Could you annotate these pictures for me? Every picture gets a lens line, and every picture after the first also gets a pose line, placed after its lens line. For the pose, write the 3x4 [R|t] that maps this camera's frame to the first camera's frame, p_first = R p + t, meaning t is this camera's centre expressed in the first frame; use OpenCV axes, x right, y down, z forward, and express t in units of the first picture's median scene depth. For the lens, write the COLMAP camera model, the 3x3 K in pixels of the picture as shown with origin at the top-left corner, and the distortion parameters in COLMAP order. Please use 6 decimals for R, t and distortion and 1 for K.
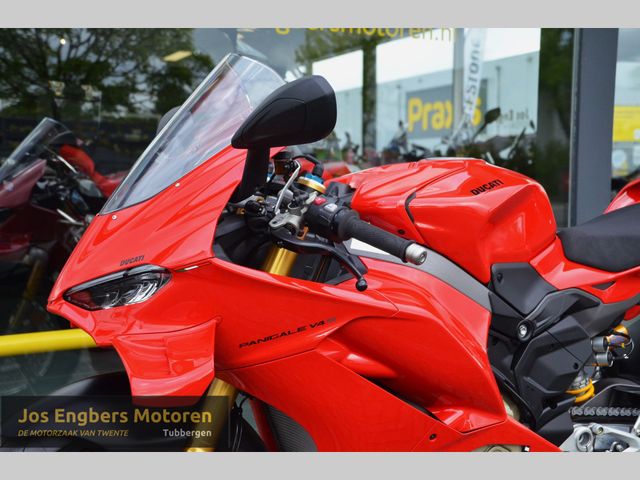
lens RADIAL K [[860.5, 0, 335.4], [0, 860.5, 244.0], [0, 0, 1]] dist [0.017280, 0.614004]
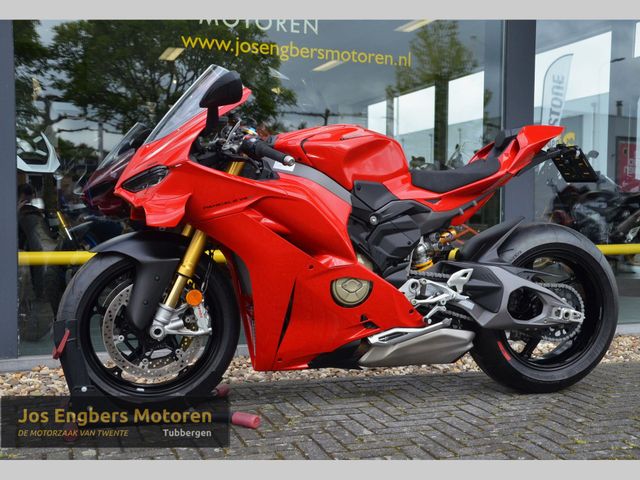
lens RADIAL K [[860.5, 0, 335.4], [0, 860.5, 244.0], [0, 0, 1]] dist [0.017280, 0.614004]
pose [[0.992290, 0.016472, -0.122834, 0.366993], [-0.022020, 0.998791, -0.043941, 0.237627], [0.121962, 0.046307, 0.991454, -0.787539]]
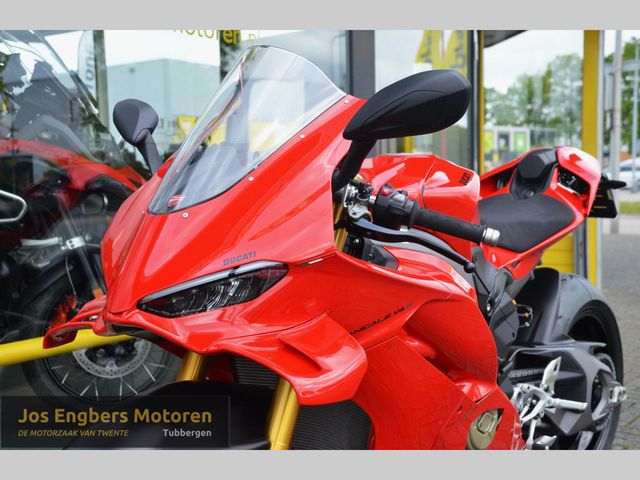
lens RADIAL K [[860.5, 0, 335.4], [0, 860.5, 244.0], [0, 0, 1]] dist [0.017280, 0.614004]
pose [[0.889579, -0.049002, 0.454145, -0.473736], [0.054094, 0.998534, 0.001781, 0.006259], [-0.453566, 0.022982, 0.890926, 0.095755]]
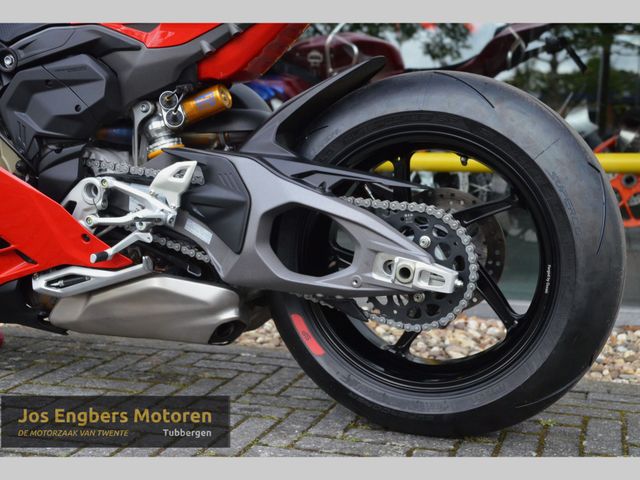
lens RADIAL K [[860.5, 0, 335.4], [0, 860.5, 244.0], [0, 0, 1]] dist [0.017280, 0.614004]
pose [[0.713582, 0.089863, -0.694785, 1.203900], [-0.071358, 0.995904, 0.055521, 0.228812], [0.696929, 0.009960, 0.717071, 0.568519]]
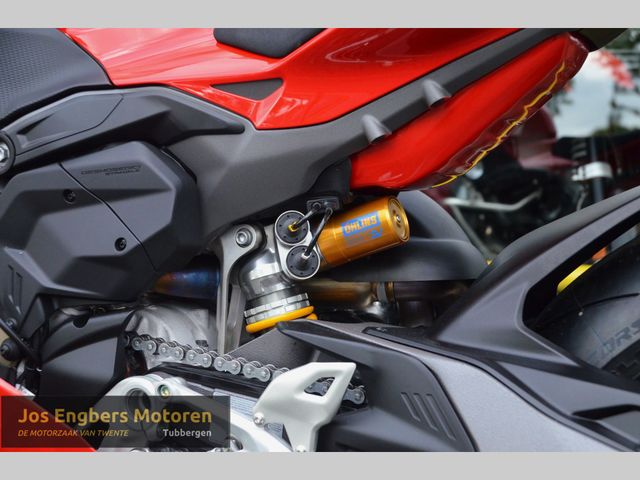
lens RADIAL K [[941.4, 0, 321.0], [0, 941.4, 248.9], [0, 0, 1]] dist [0.184039, 0.016747]
pose [[0.651431, 0.051666, -0.756946, 0.794482], [-0.087891, 0.996101, -0.007651, 0.147686], [0.753599, 0.071513, 0.653432, 0.795435]]
